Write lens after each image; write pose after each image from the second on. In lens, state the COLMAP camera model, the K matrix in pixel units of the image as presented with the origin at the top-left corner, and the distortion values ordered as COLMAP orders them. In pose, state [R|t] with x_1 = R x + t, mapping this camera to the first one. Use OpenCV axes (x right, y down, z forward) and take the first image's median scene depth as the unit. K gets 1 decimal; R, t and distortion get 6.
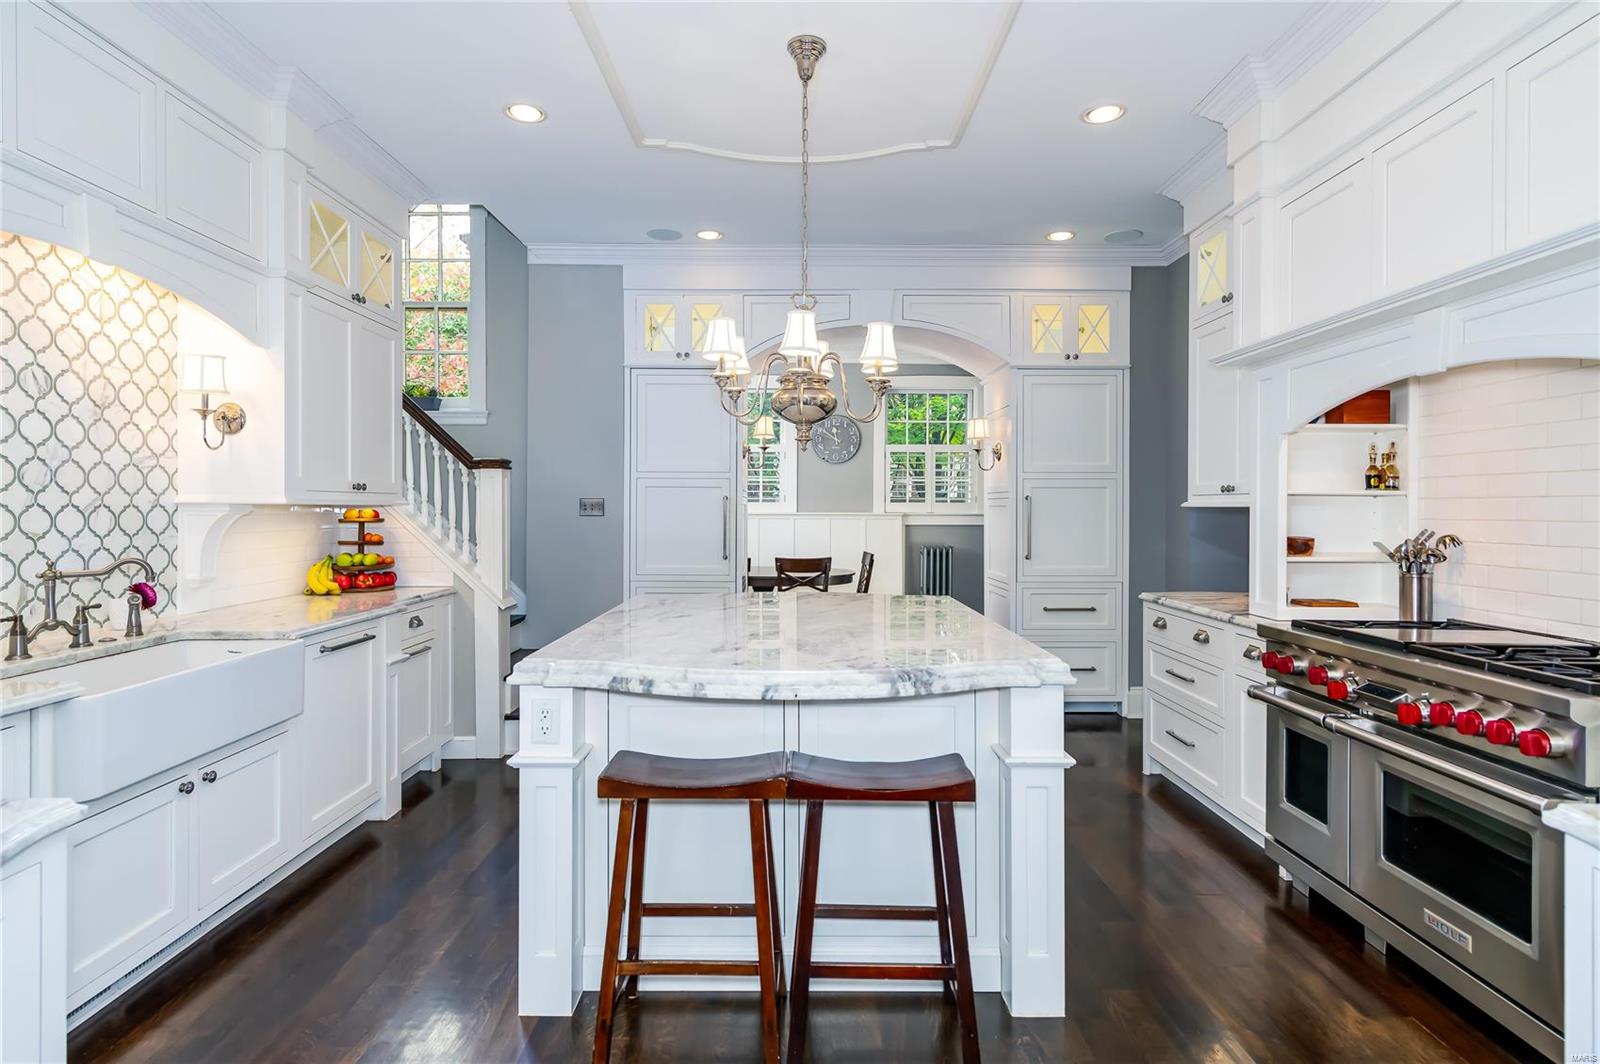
lens RADIAL K [[815.2, 0, 787.7], [0, 815.2, 509.8], [0, 0, 1]] dist [0.009162, -0.003780]
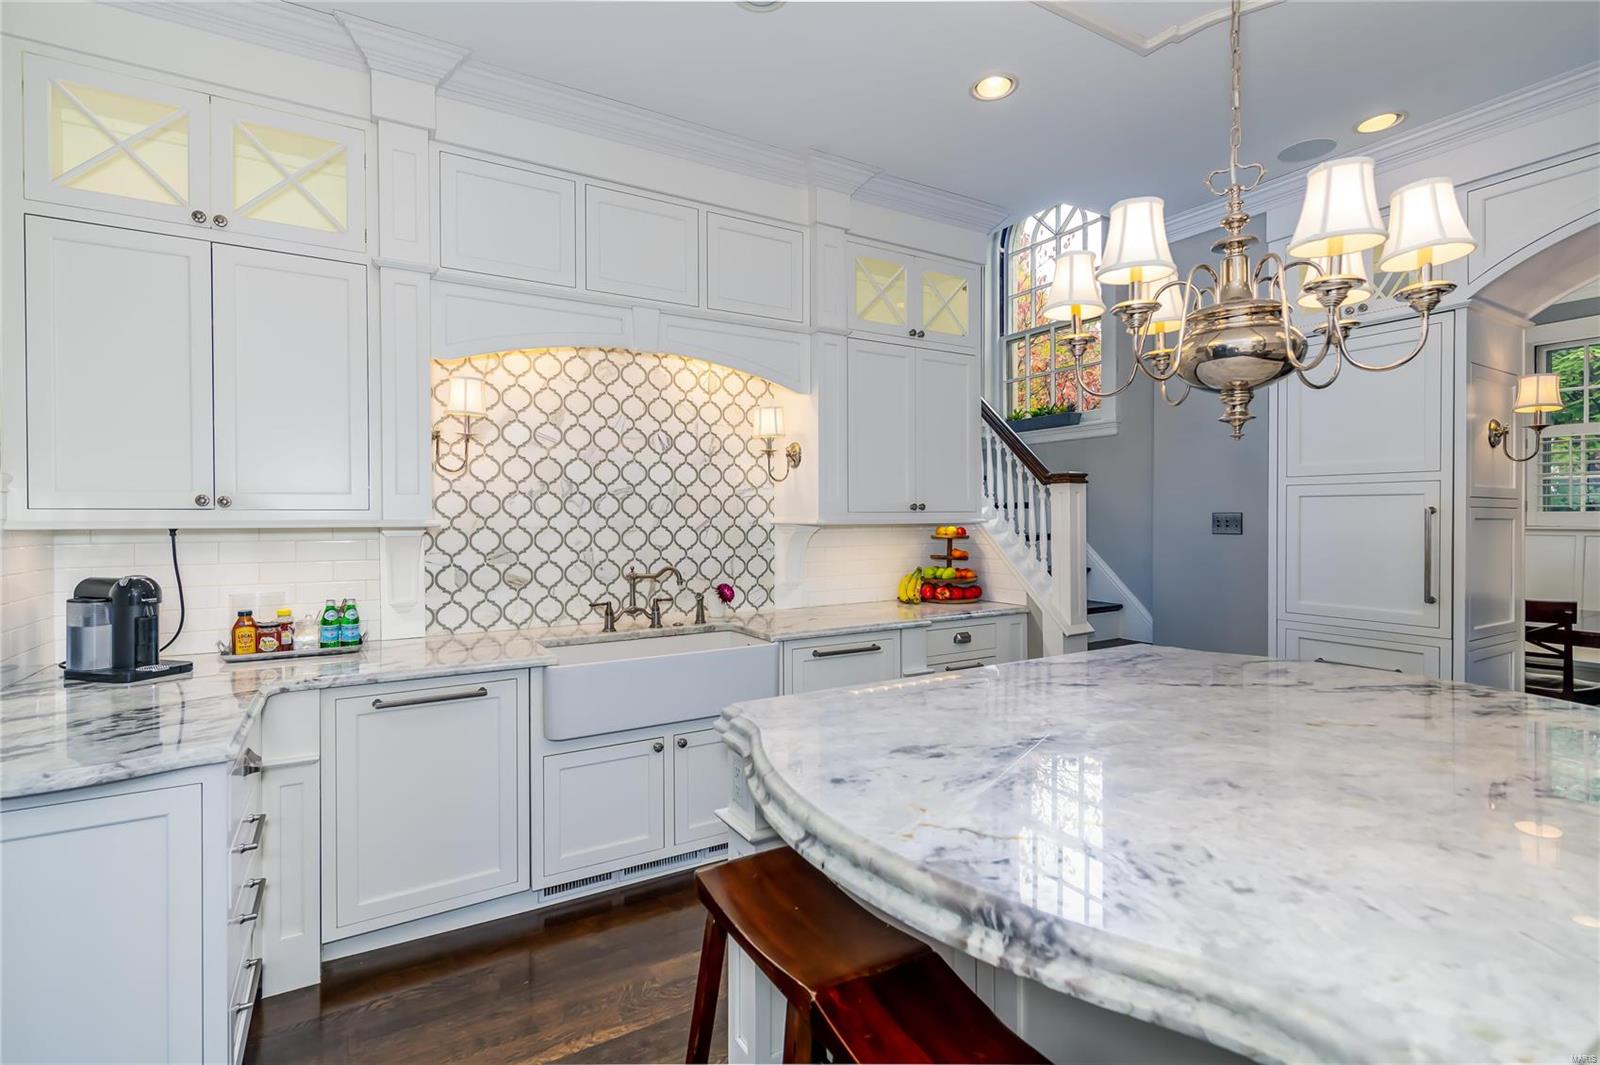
lens RADIAL K [[738.5, 0, 813.9], [0, 738.5, 520.9], [0, 0, 1]] dist [0.008753, -0.000428]
pose [[0.532403, -0.000101, -0.846491, 0.307720], [0.003573, 0.999991, 0.002128, -0.015889], [0.846483, -0.004157, 0.532399, 0.471588]]
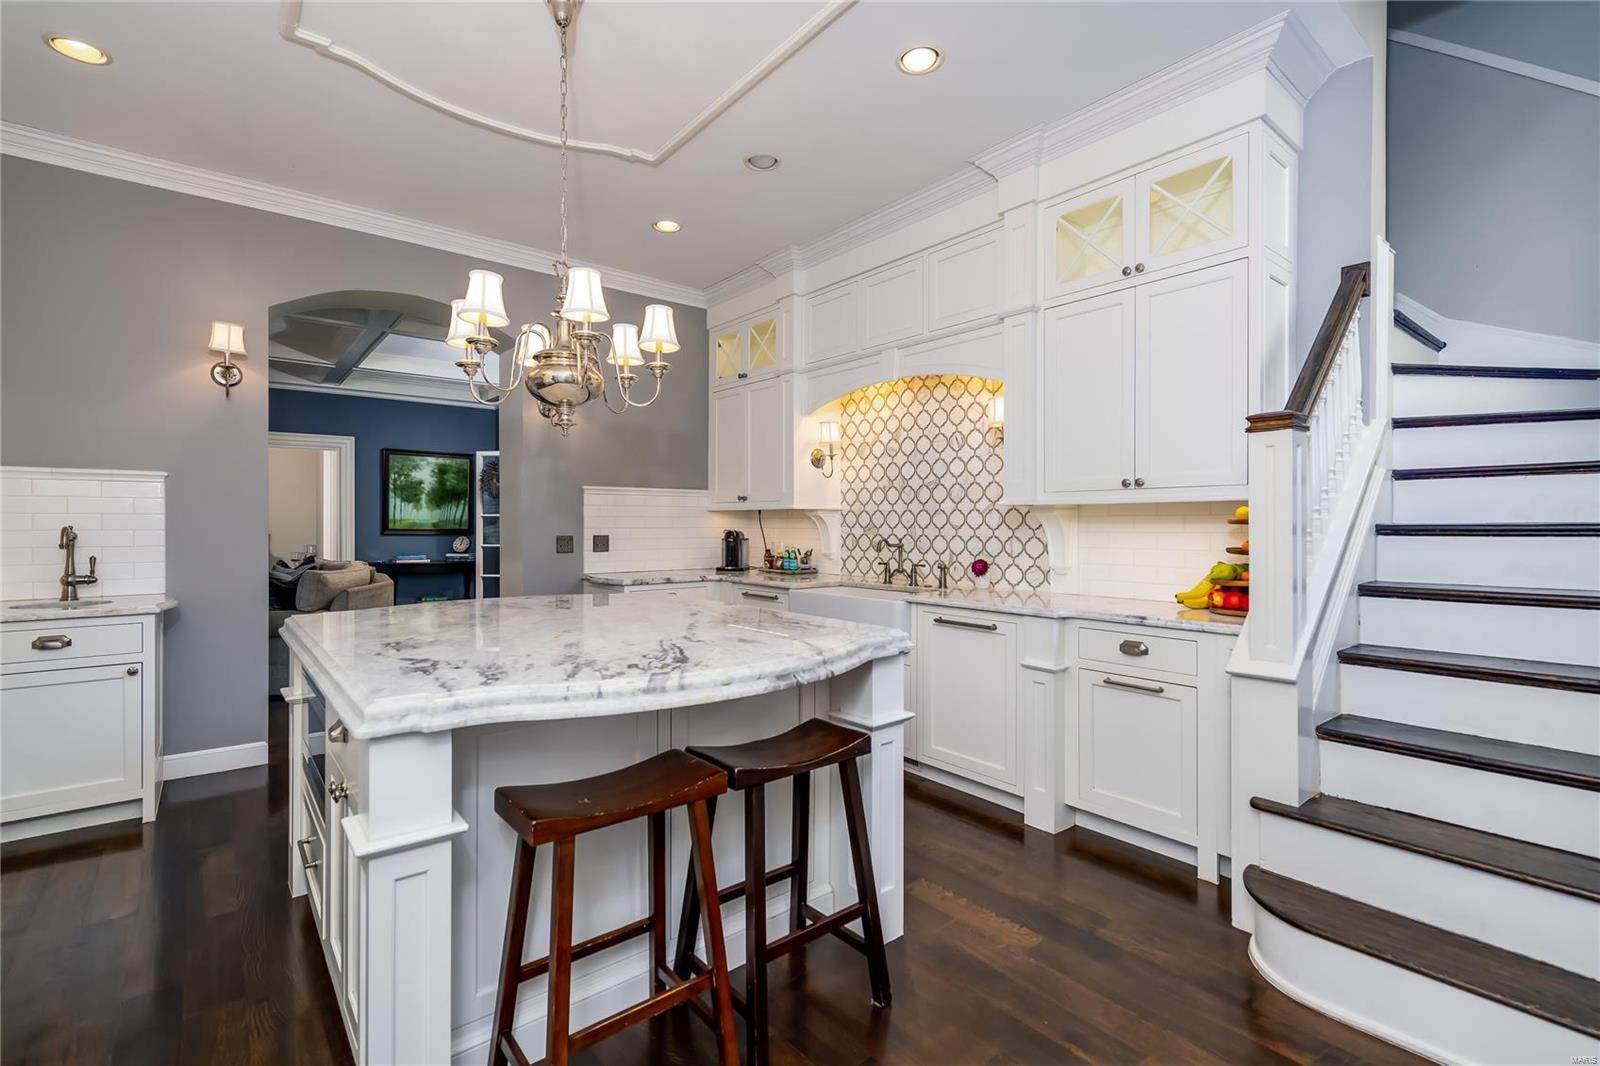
lens RADIAL K [[736.1, 0, 806.5], [0, 736.1, 525.7], [0, 0, 1]] dist [0.003654, 0.000399]
pose [[-0.760883, -0.001063, -0.648889, 0.345445], [-0.003983, 0.999987, 0.003032, 0.022772], [0.648877, 0.004892, -0.760877, 1.801409]]
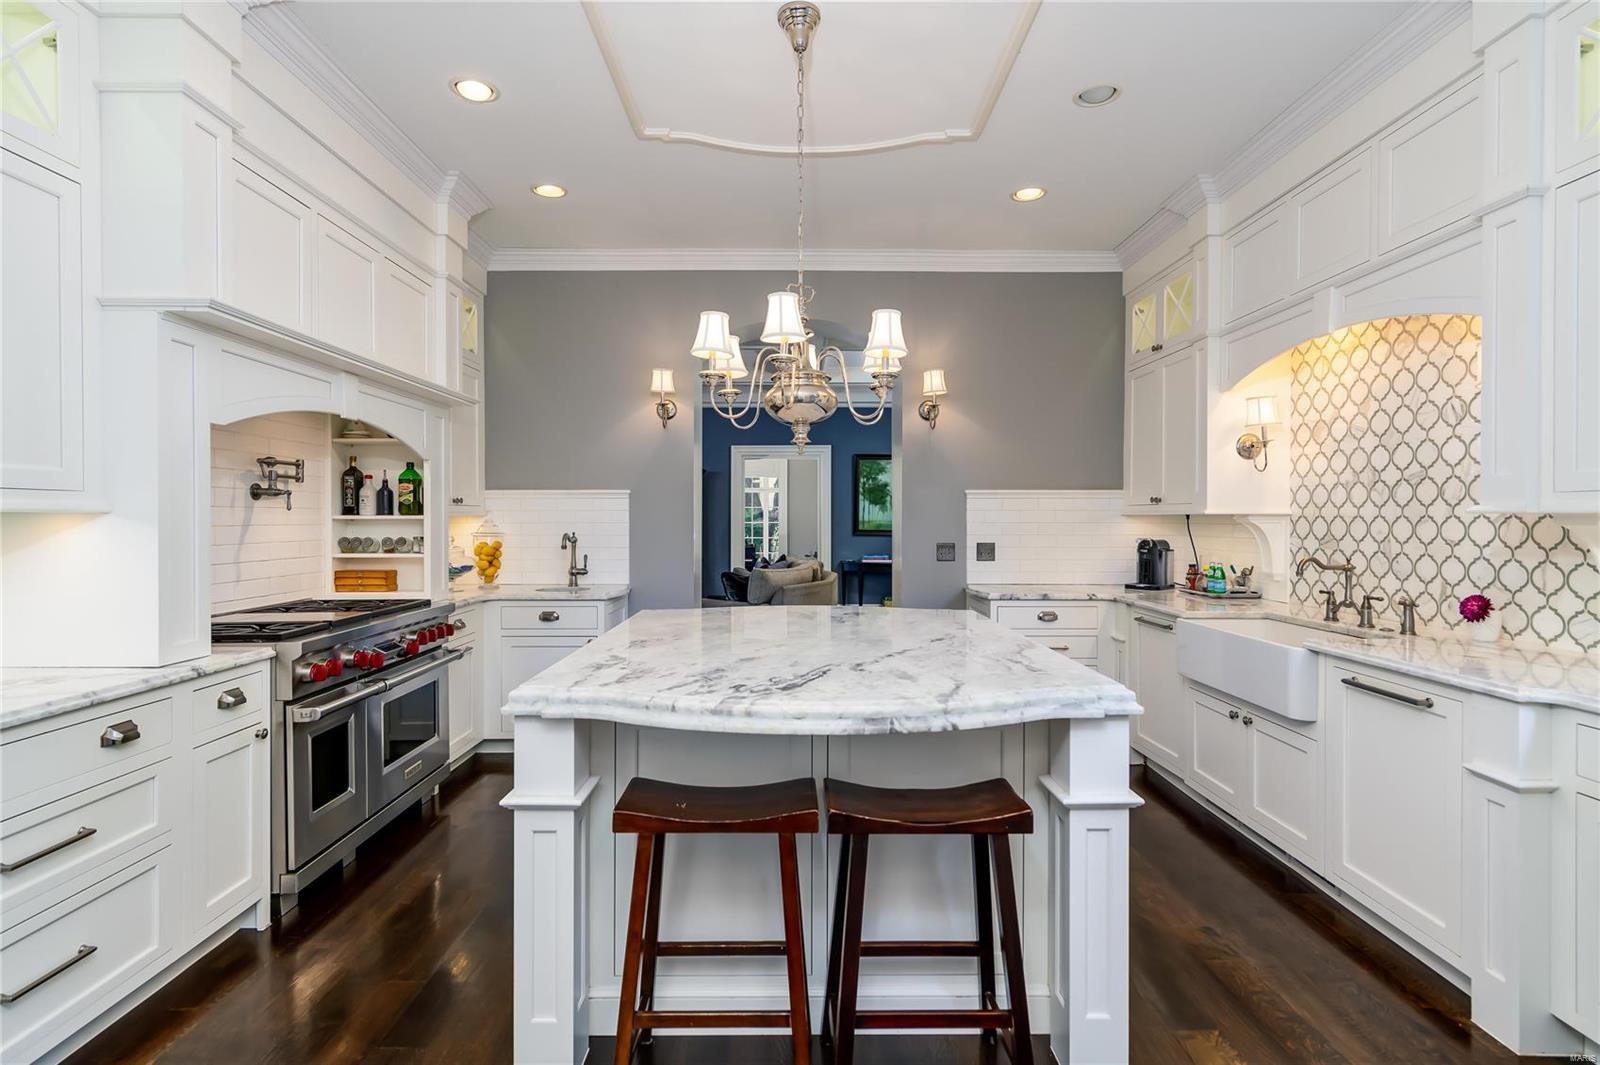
lens RADIAL K [[815.2, 0, 792.6], [0, 815.2, 526.4], [0, 0, 1]] dist [0.009162, -0.003780]
pose [[-0.999840, -0.003397, -0.017539, 0.047544], [-0.003593, 0.999931, 0.011160, -0.001070], [0.017499, 0.011221, -0.999784, 1.928362]]
